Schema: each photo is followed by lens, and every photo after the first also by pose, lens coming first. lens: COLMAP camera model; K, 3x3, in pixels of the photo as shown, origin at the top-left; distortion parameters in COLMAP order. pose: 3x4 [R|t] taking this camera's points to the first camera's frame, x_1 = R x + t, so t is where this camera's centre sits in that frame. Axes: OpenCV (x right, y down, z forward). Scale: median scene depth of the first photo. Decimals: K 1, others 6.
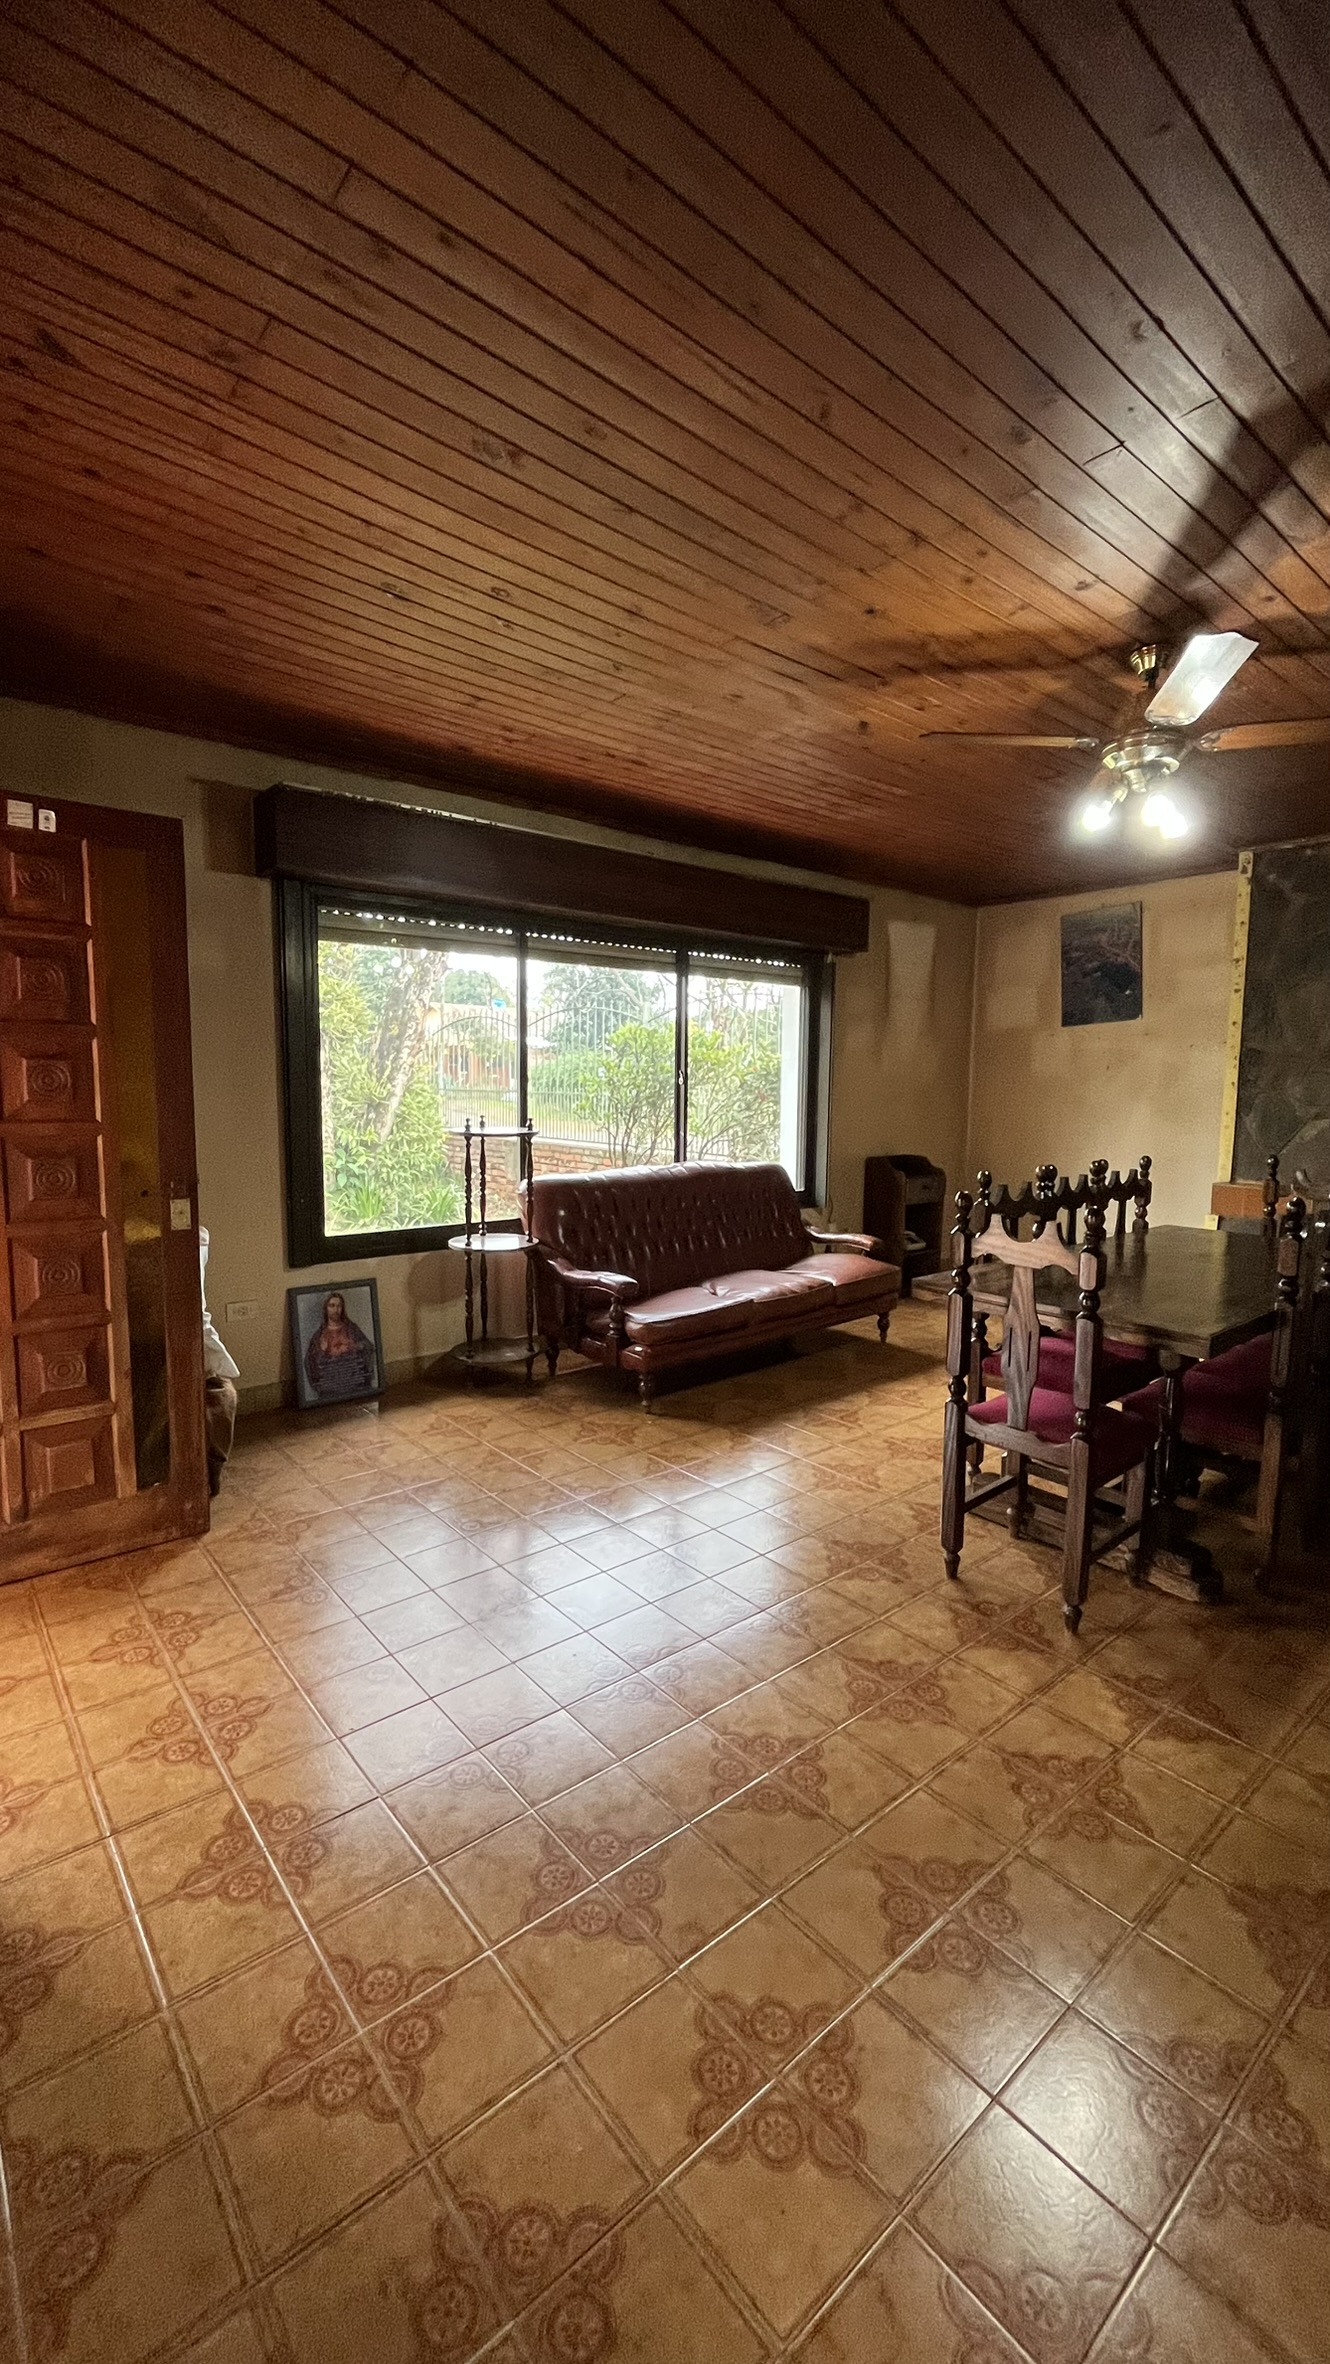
lens RADIAL K [[953.2, 0, 670.8], [0, 953.2, 1177.3], [0, 0, 1]] dist [-0.004821, 0.000161]
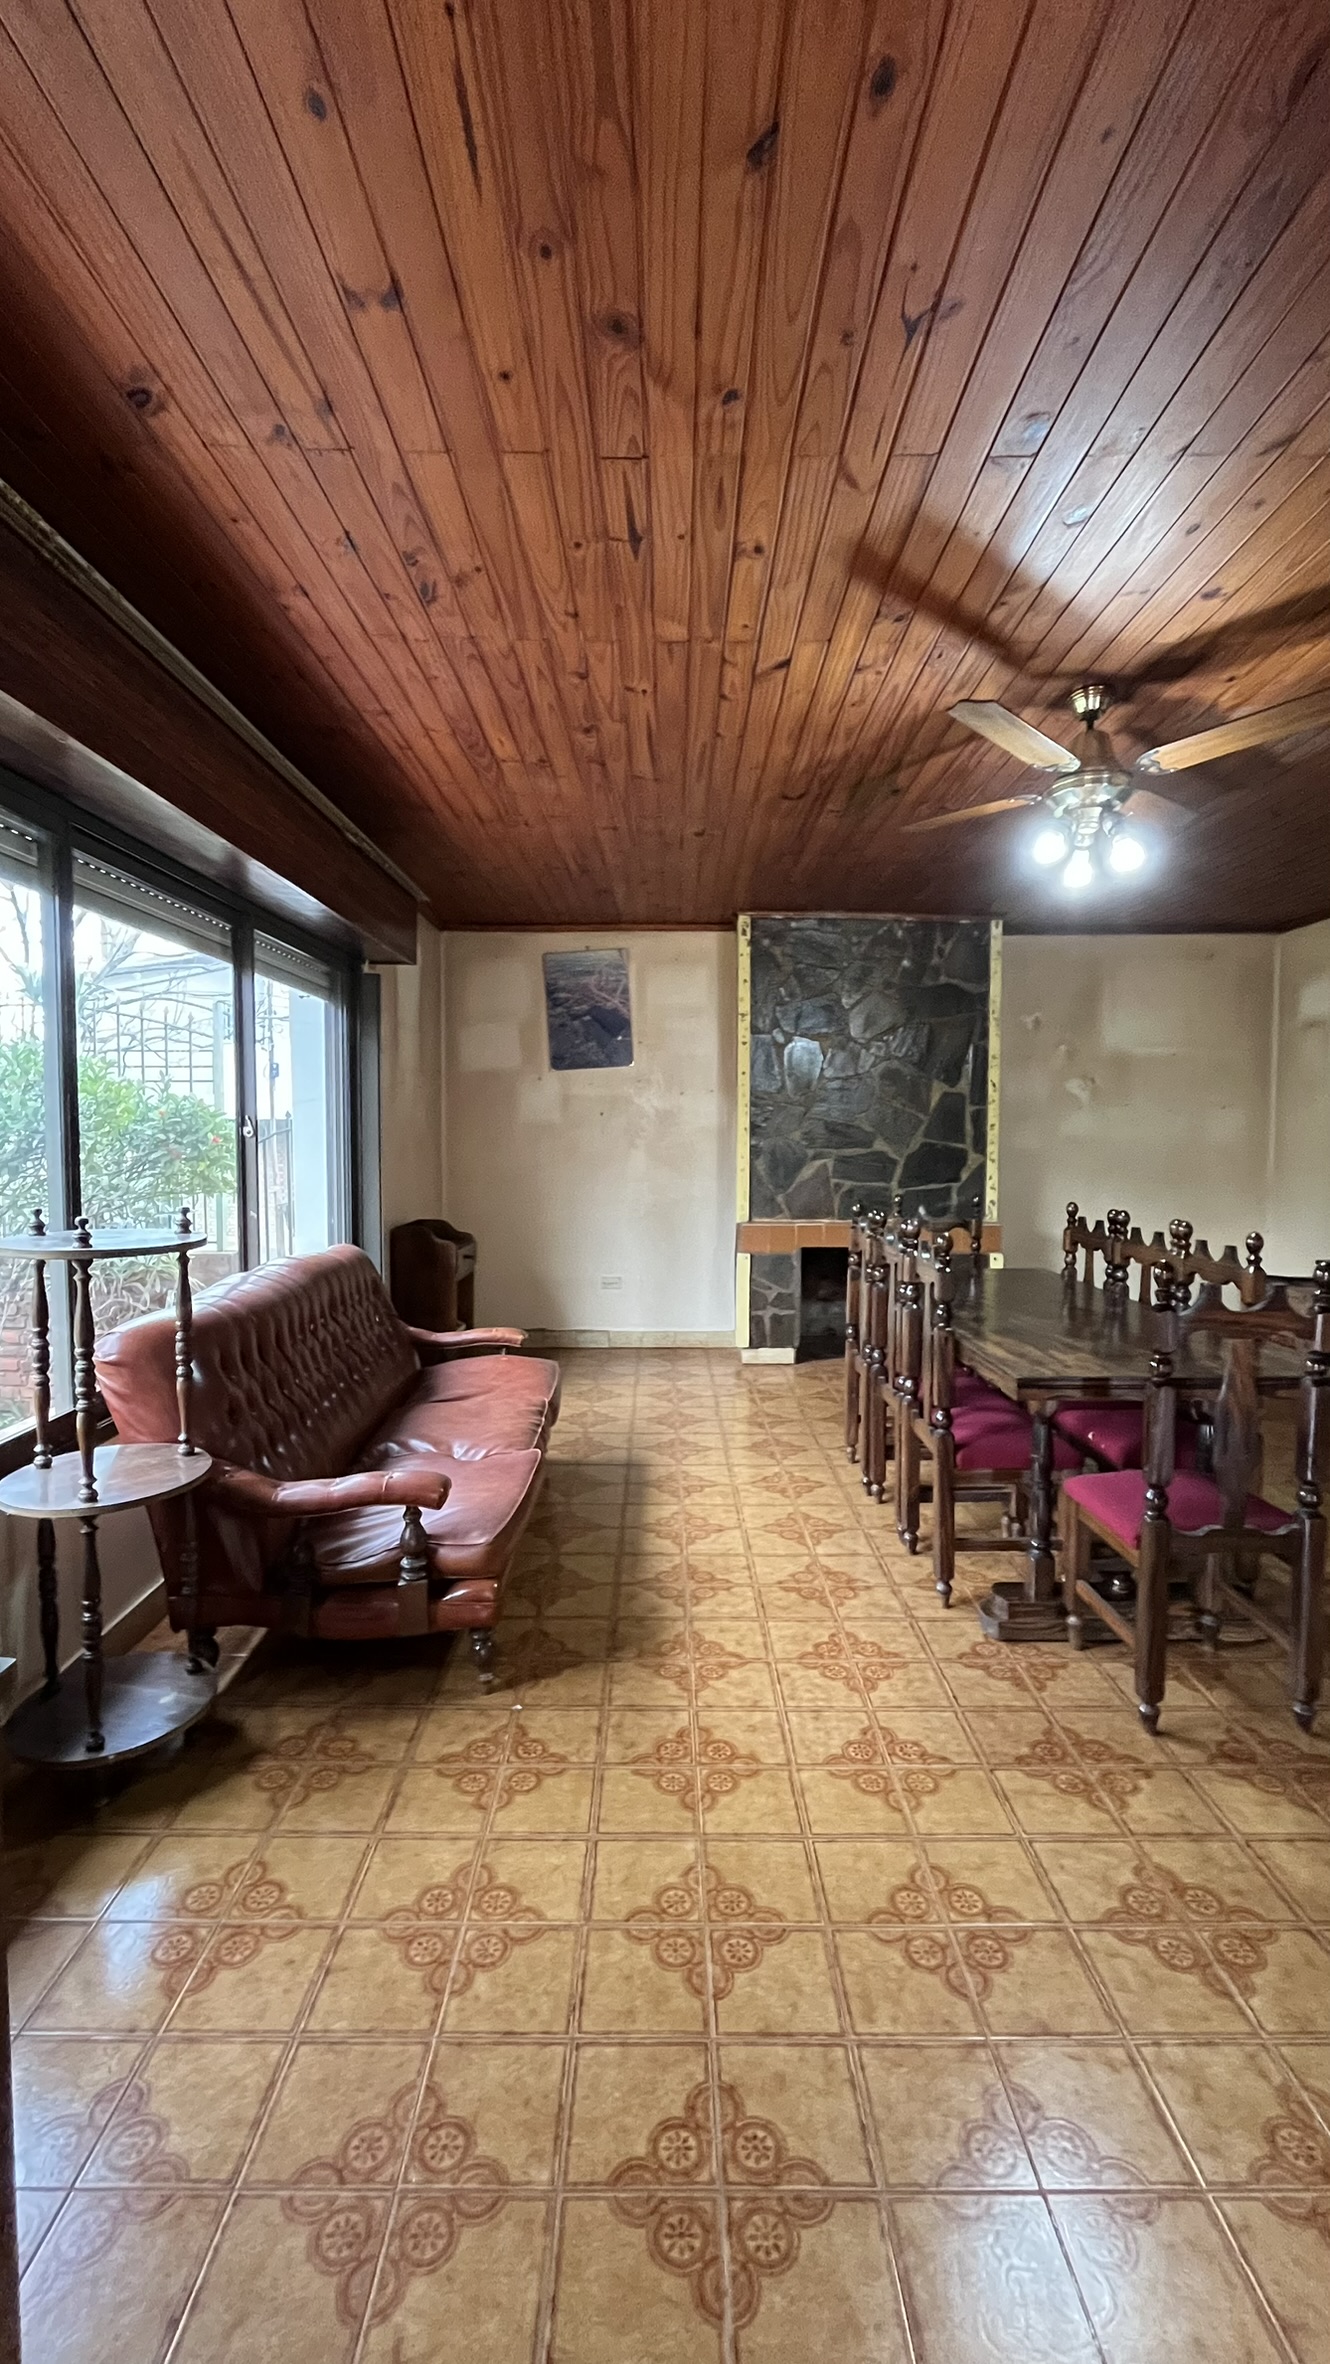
lens RADIAL K [[953.2, 0, 669.6], [0, 953.2, 1176.8], [0, 0, 1]] dist [-0.004821, 0.000161]
pose [[0.644808, -0.045947, 0.762962, -0.536176], [0.083654, 0.996437, -0.010692, -0.076197], [-0.759753, 0.070719, 0.646355, 0.706421]]
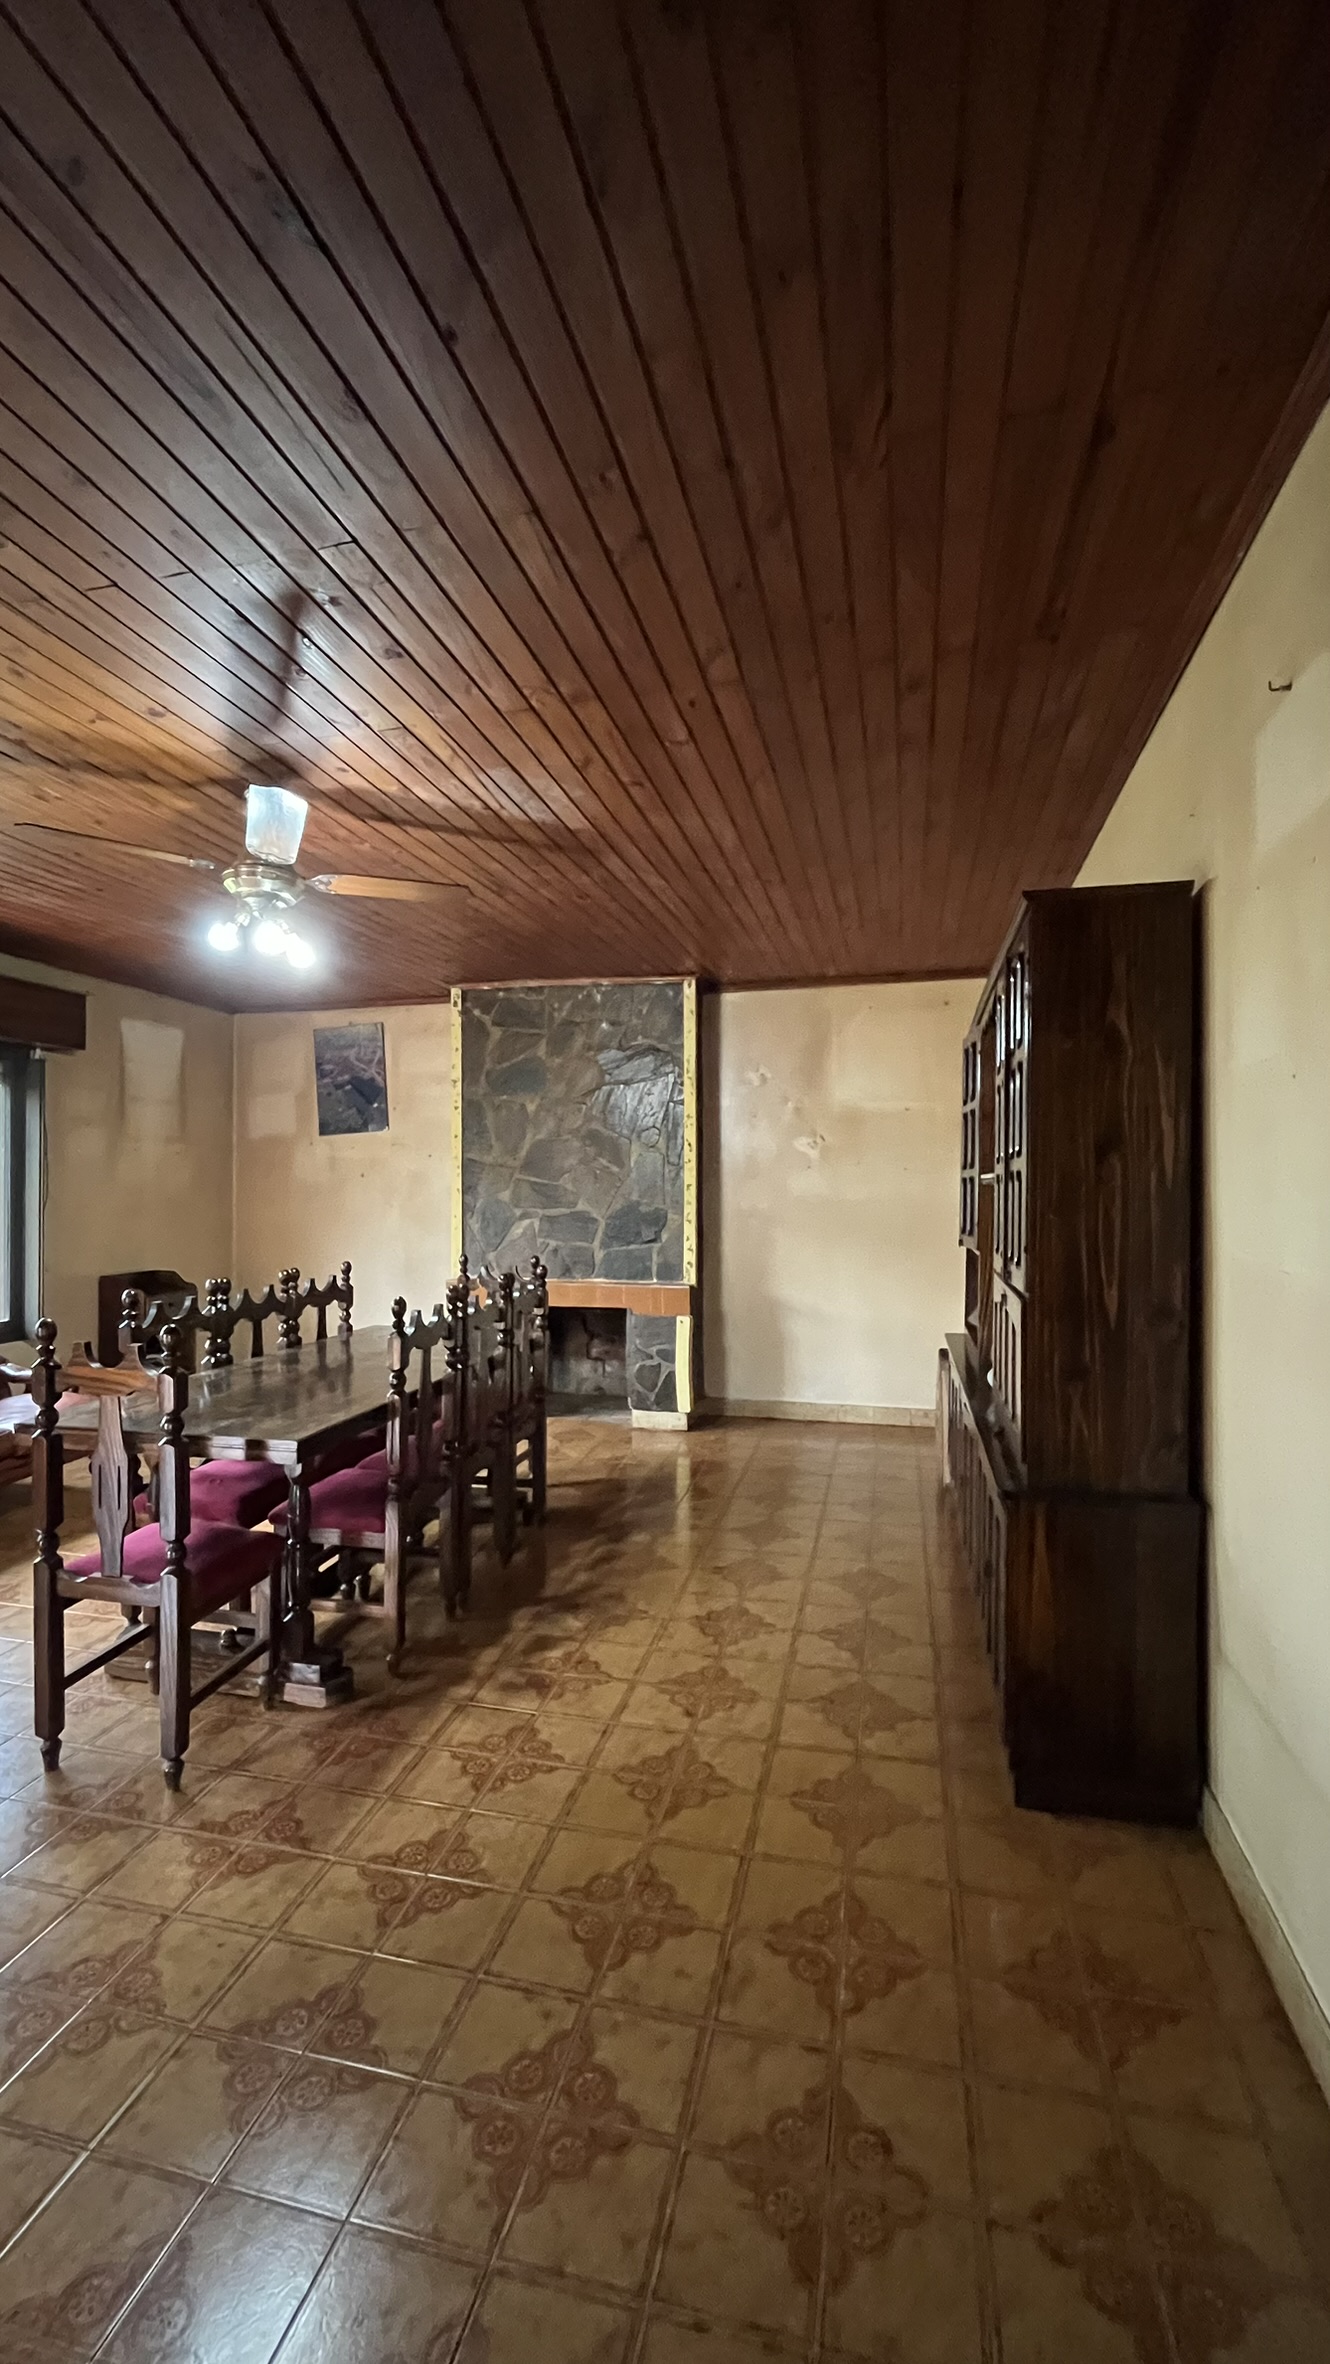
lens RADIAL K [[953.2, 0, 661.0], [0, 953.2, 1177.8], [0, 0, 1]] dist [-0.004821, 0.000161]
pose [[0.803131, -0.006384, 0.595768, 0.216000], [0.071089, 0.993826, -0.085184, 0.000353], [-0.591546, 0.110767, 0.798627, -0.069233]]
